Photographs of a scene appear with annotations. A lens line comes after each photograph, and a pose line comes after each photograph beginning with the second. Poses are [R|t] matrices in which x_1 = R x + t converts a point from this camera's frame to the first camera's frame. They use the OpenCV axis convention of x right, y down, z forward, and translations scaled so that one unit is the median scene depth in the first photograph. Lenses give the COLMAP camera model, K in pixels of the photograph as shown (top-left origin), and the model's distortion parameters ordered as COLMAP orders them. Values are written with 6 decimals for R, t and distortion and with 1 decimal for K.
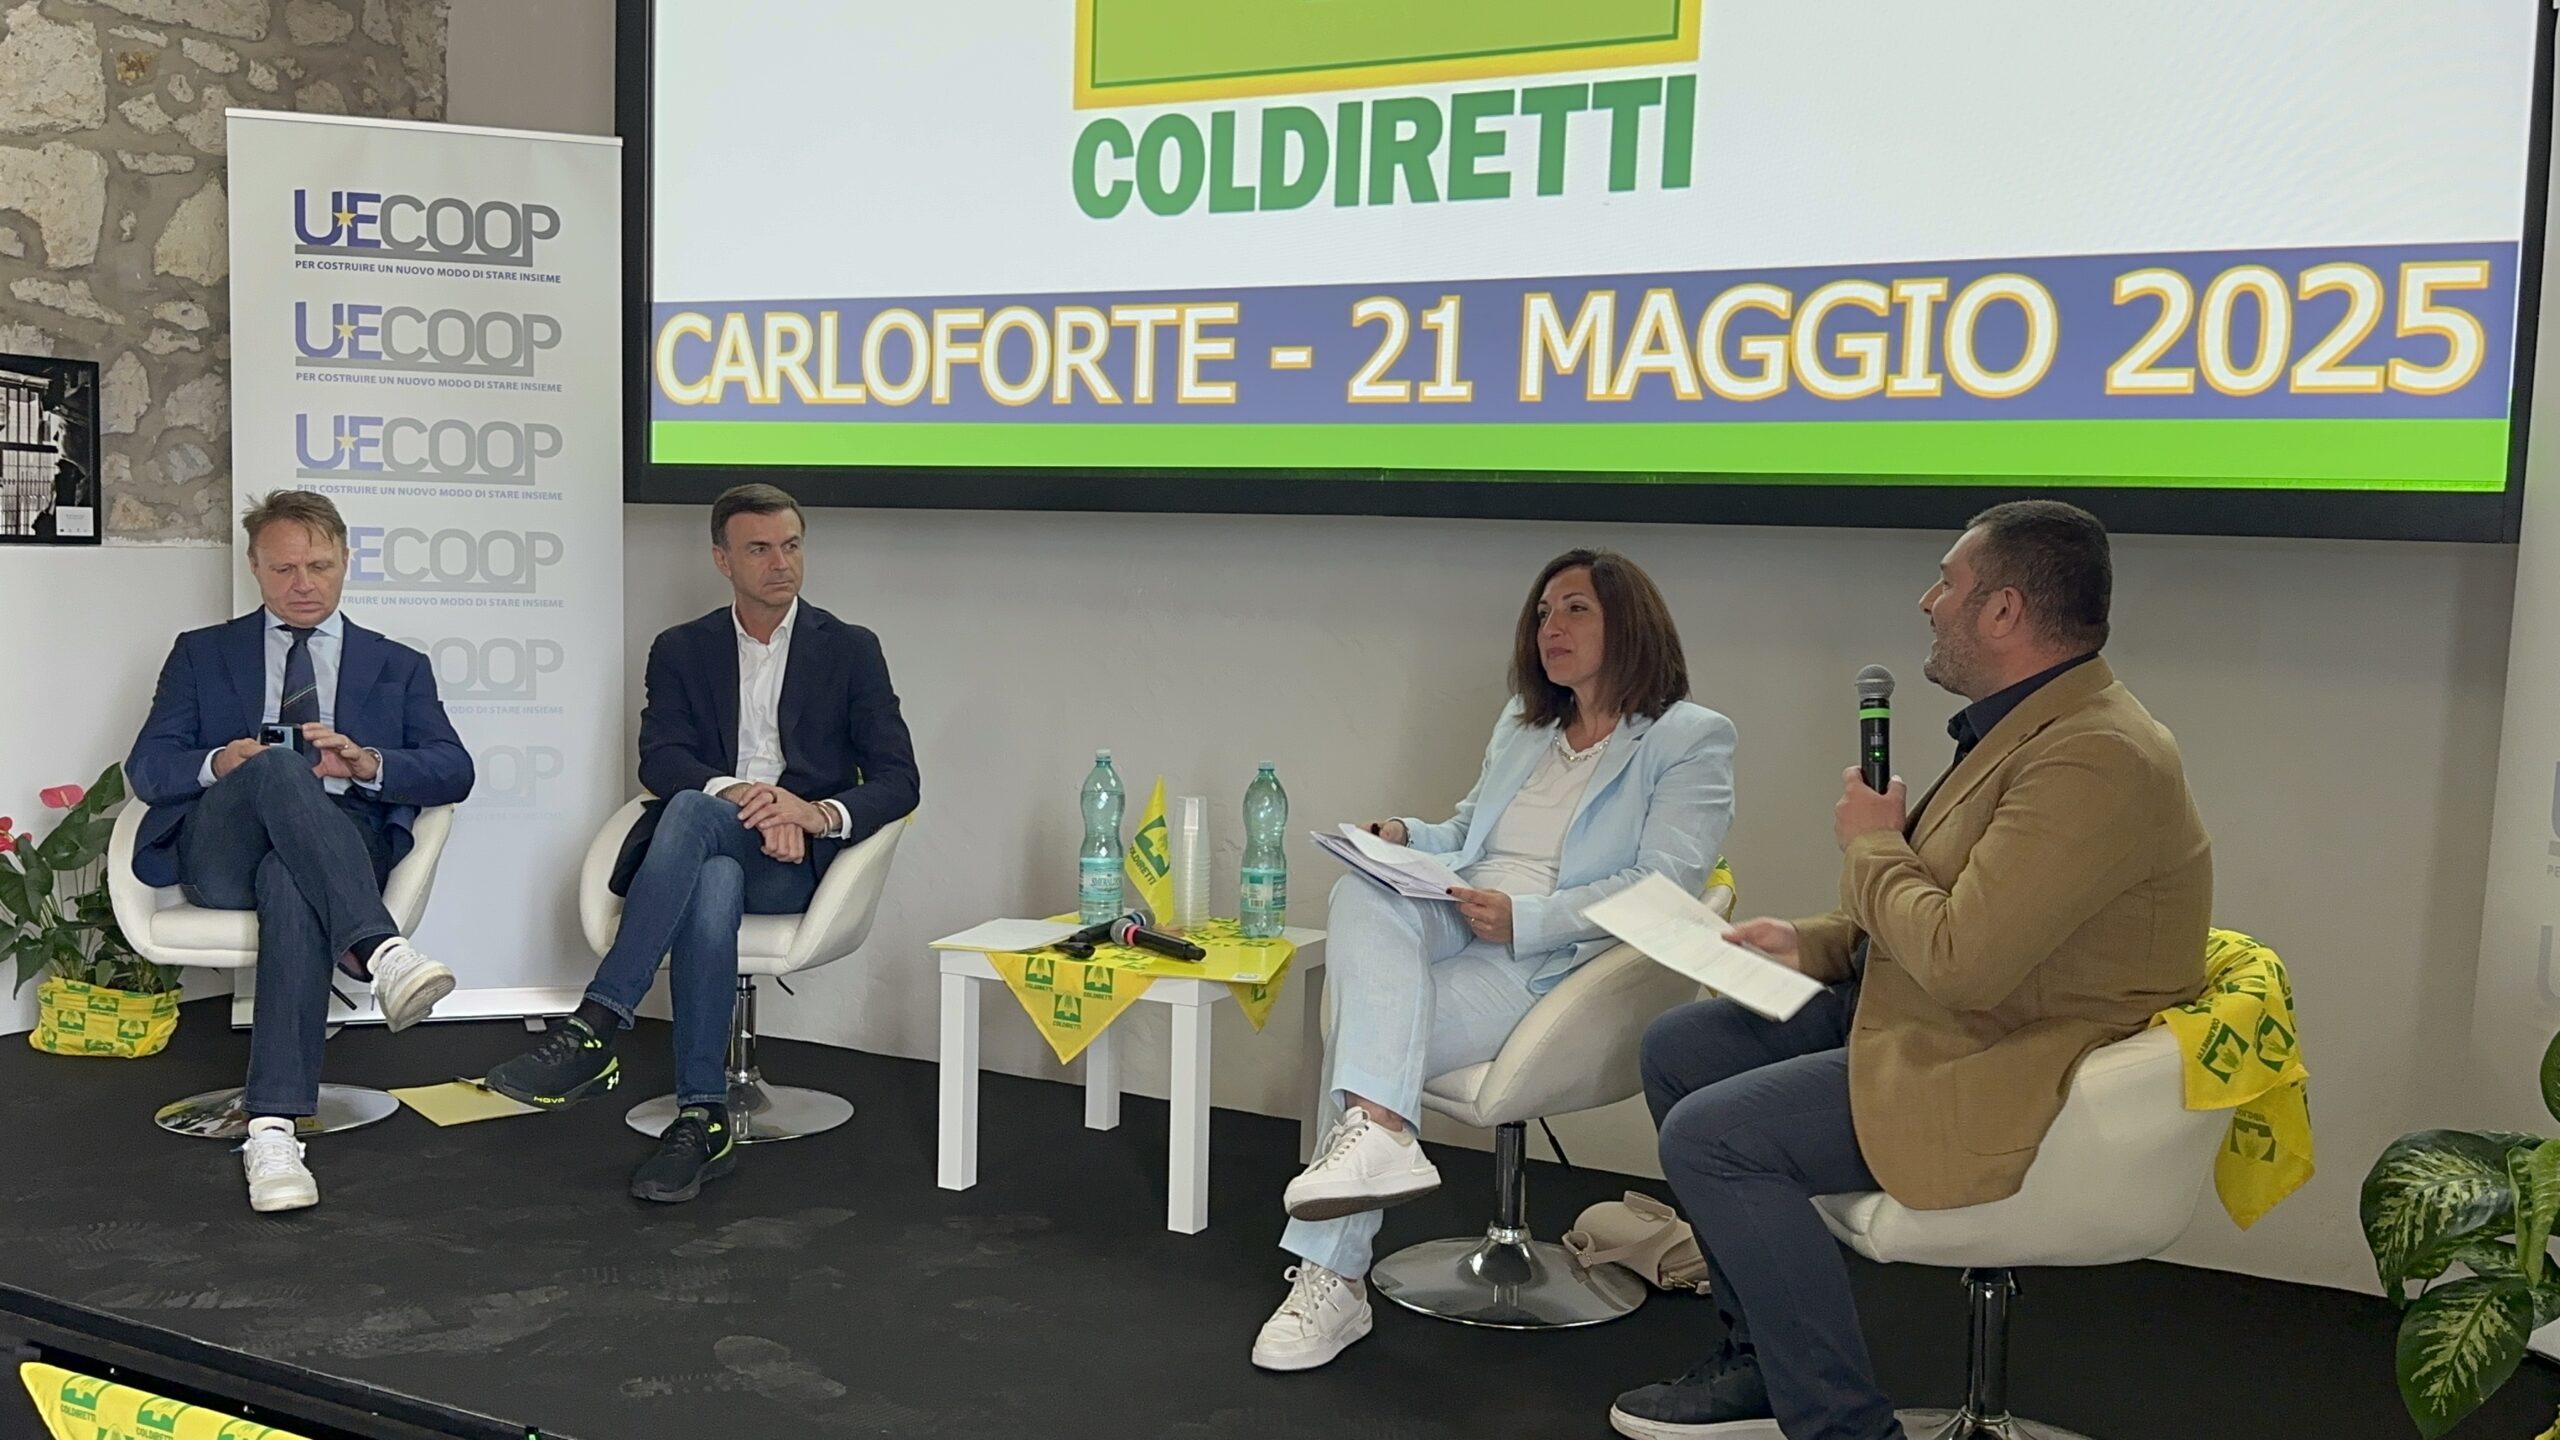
lens RADIAL K [[2186.5, 0, 1280.0], [0, 2186.5, 720.0], [0, 0, 1]] dist [0.002718, -0.015659]
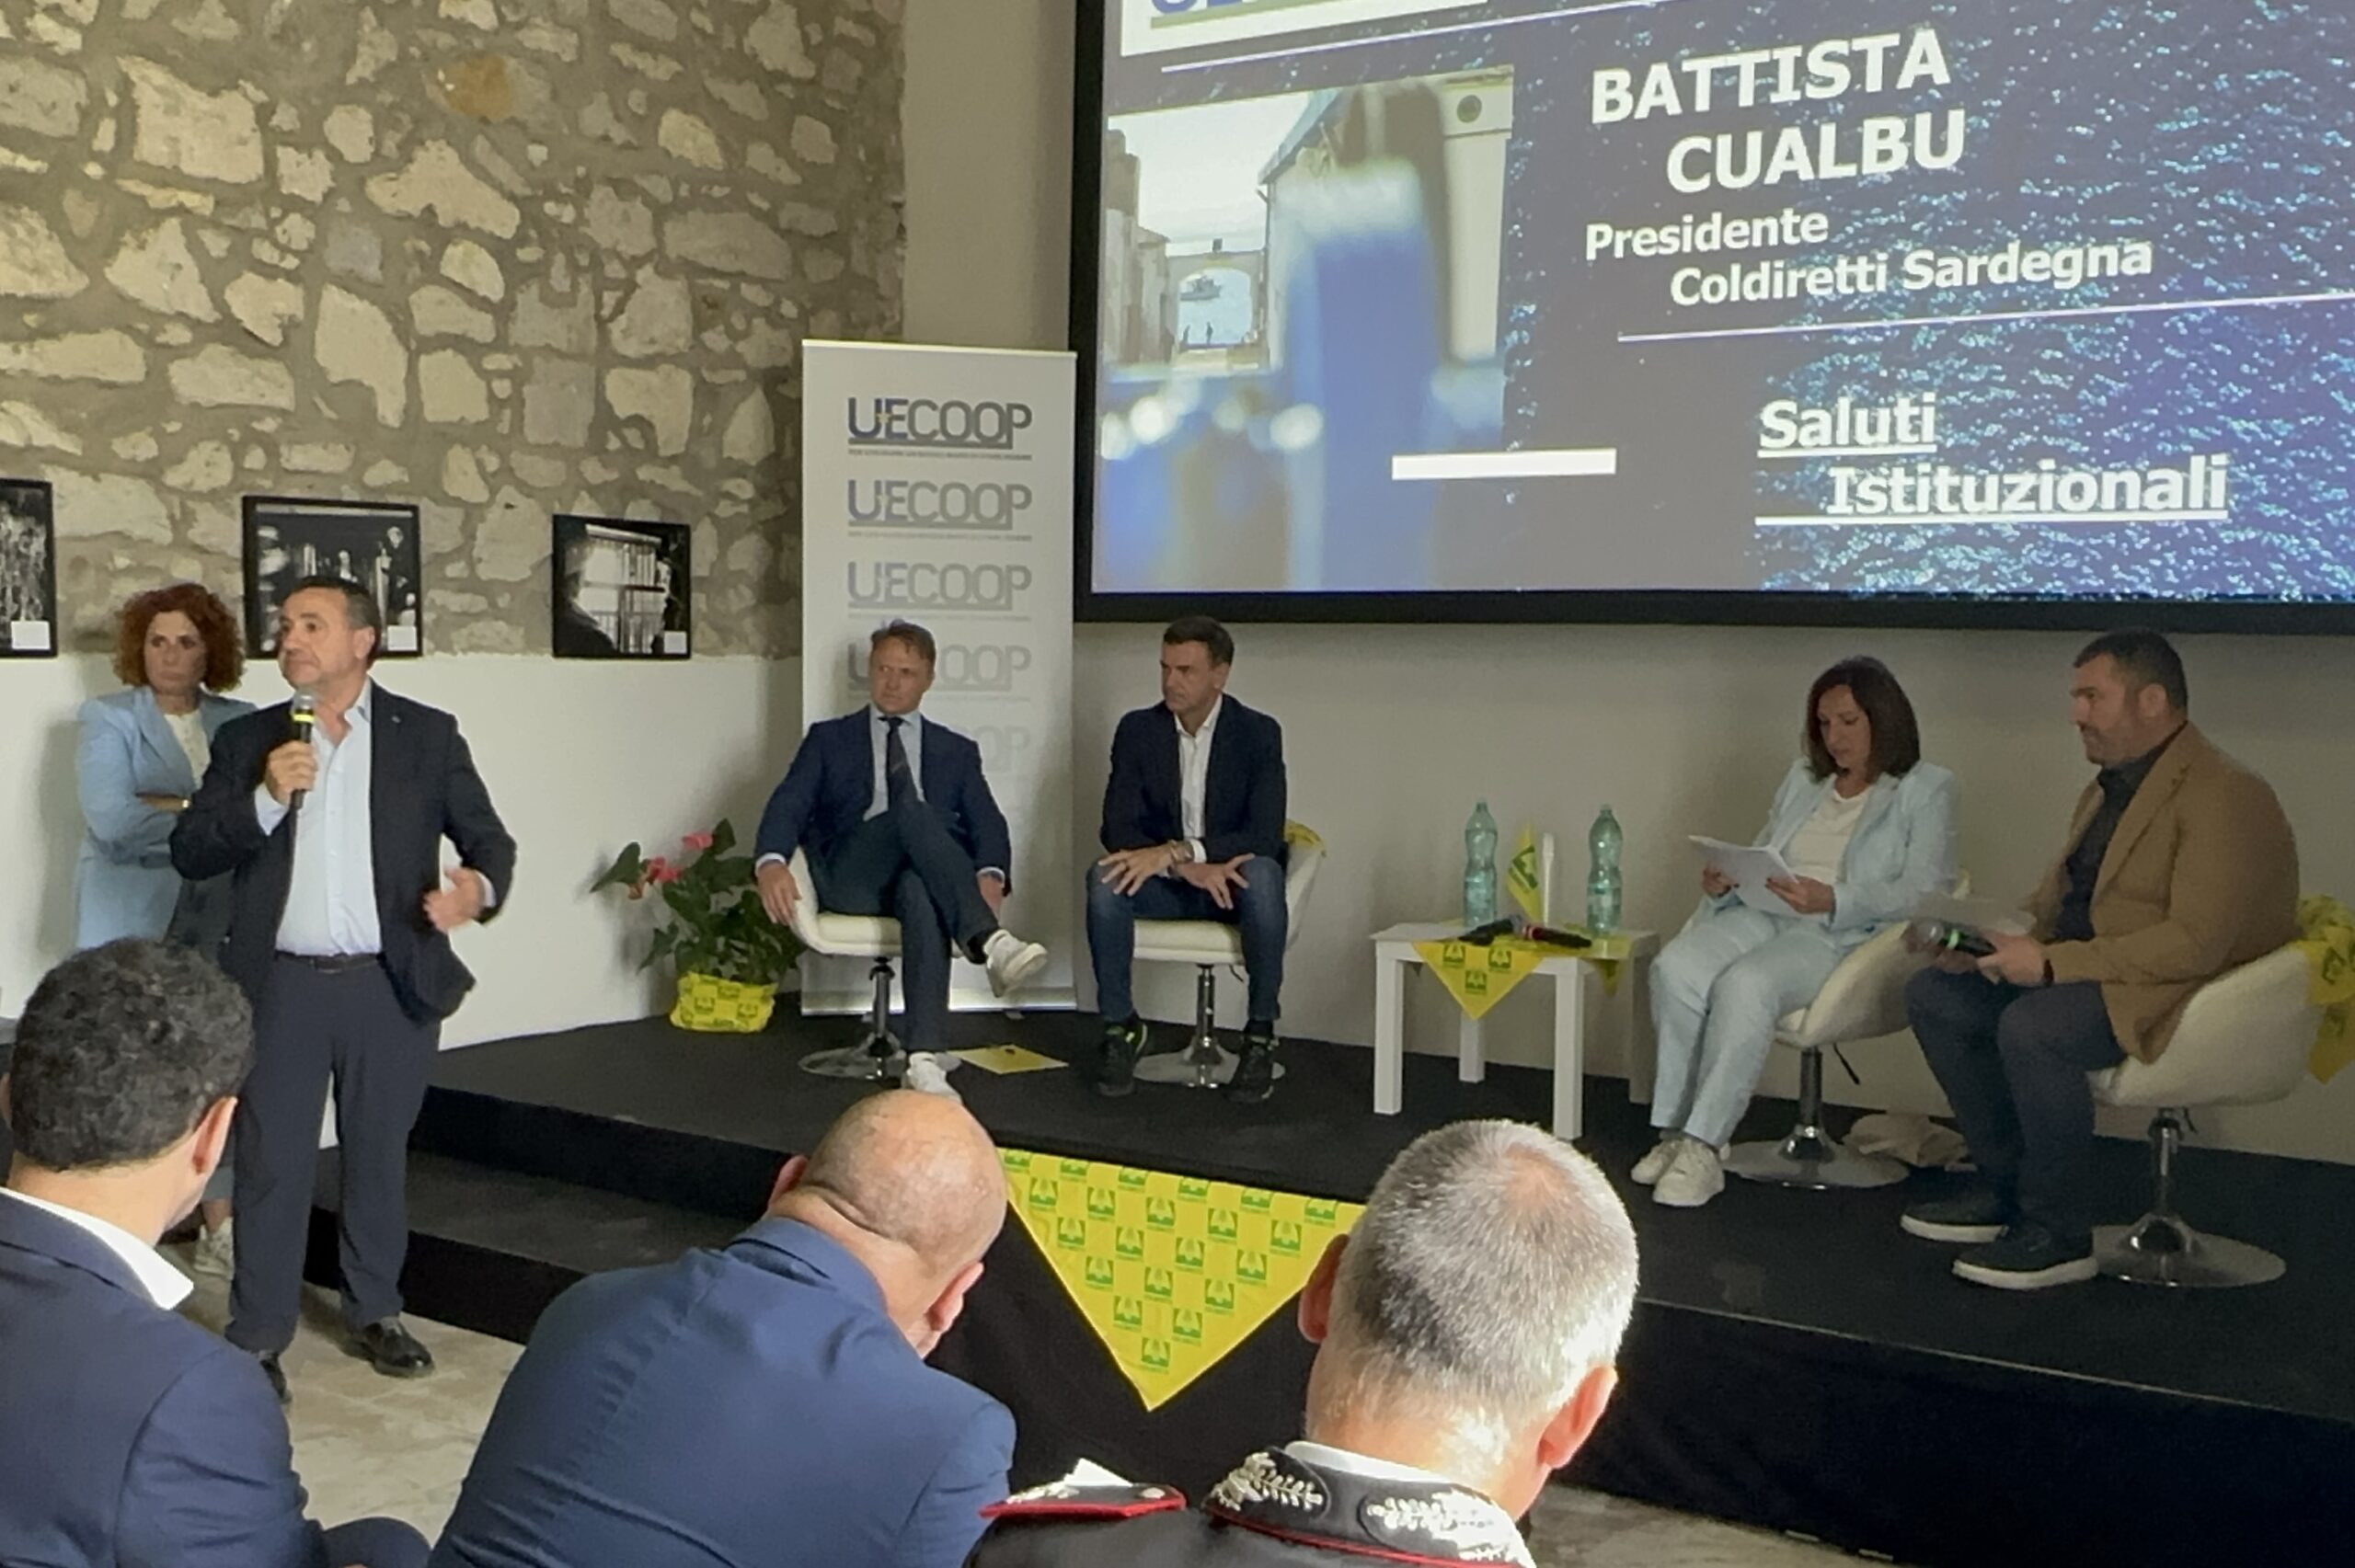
lens RADIAL K [[2144.7, 0, 1177.5], [0, 2144.7, 784.0], [0, 0, 1]] dist [-0.027569, 0.003484]
pose [[0.997597, -0.007835, -0.068835, -0.155051], [0.006750, 0.999849, -0.015990, 0.021047], [0.068950, 0.015487, 0.997500, -0.313465]]
